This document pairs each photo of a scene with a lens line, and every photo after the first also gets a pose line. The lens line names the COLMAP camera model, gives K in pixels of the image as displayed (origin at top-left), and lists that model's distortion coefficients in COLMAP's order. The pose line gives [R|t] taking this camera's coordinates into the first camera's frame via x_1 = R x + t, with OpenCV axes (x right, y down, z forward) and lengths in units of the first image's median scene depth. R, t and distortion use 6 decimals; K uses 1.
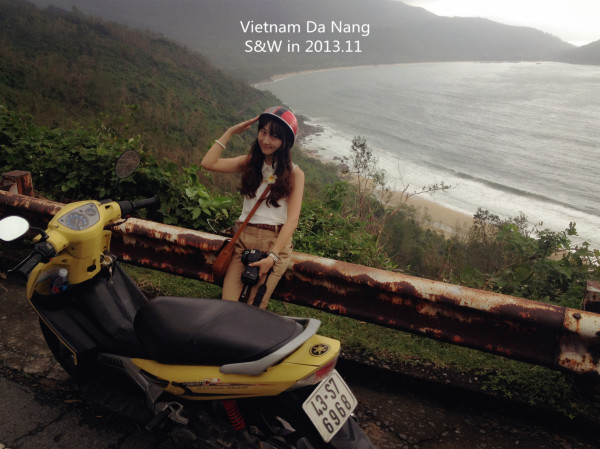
lens RADIAL K [[604.0, 0, 298.2], [0, 604.0, 225.9], [0, 0, 1]] dist [0.027380, 0.000000]
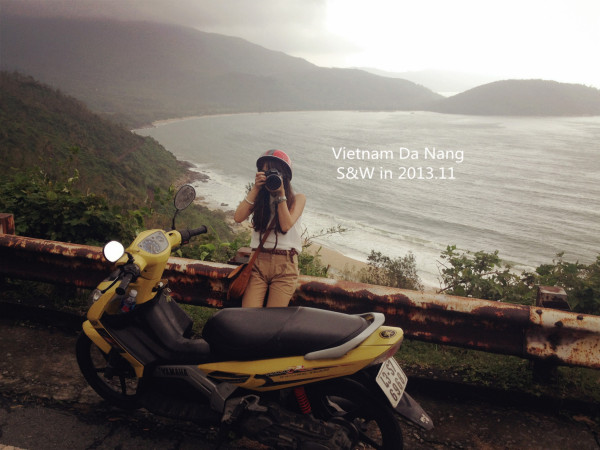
lens RADIAL K [[622.9, 0, 303.0], [0, 622.9, 222.8], [0, 0, 1]] dist [0.035802, 0.000000]
pose [[0.979949, -0.024778, 0.197704, -0.242299], [0.041173, 0.996004, -0.079253, 0.041110], [-0.194950, 0.085804, 0.977053, -0.171735]]
